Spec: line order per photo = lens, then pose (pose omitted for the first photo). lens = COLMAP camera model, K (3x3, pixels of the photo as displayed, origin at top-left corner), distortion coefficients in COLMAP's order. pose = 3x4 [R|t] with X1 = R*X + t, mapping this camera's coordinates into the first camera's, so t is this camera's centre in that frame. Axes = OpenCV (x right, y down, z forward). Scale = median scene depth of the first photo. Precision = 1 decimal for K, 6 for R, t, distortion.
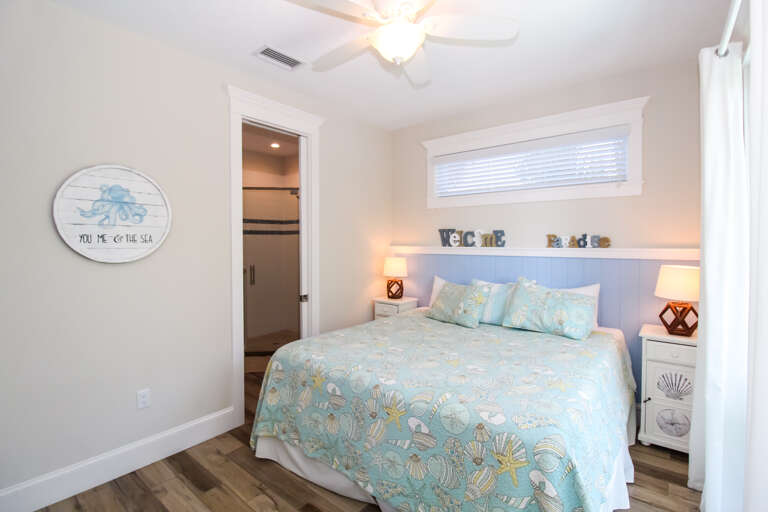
lens RADIAL K [[369.8, 0, 384.9], [0, 369.8, 244.7], [0, 0, 1]] dist [0.001282, 0.000176]
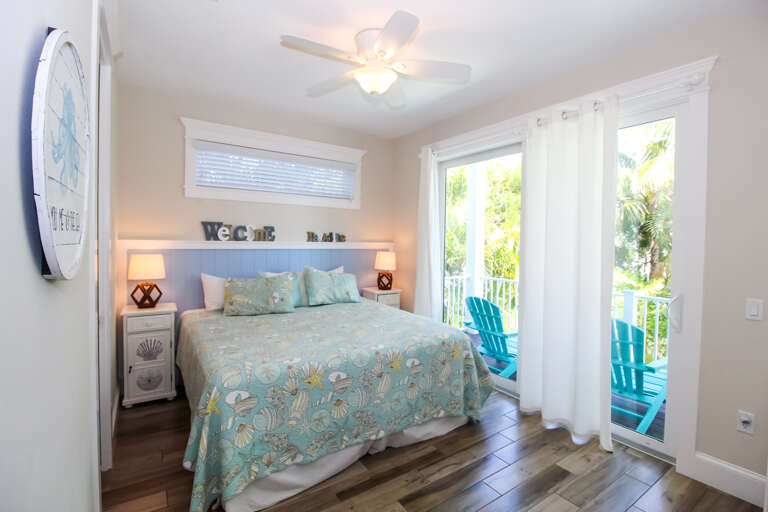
lens RADIAL K [[356.3, 0, 384.0], [0, 356.3, 256.0], [0, 0, 1]] dist [0.000010, 0.000010]
pose [[0.287736, -0.053305, 0.956225, -0.646098], [-0.021489, 0.997839, 0.062091, -0.024283], [-0.957469, -0.038414, 0.285969, 0.350337]]
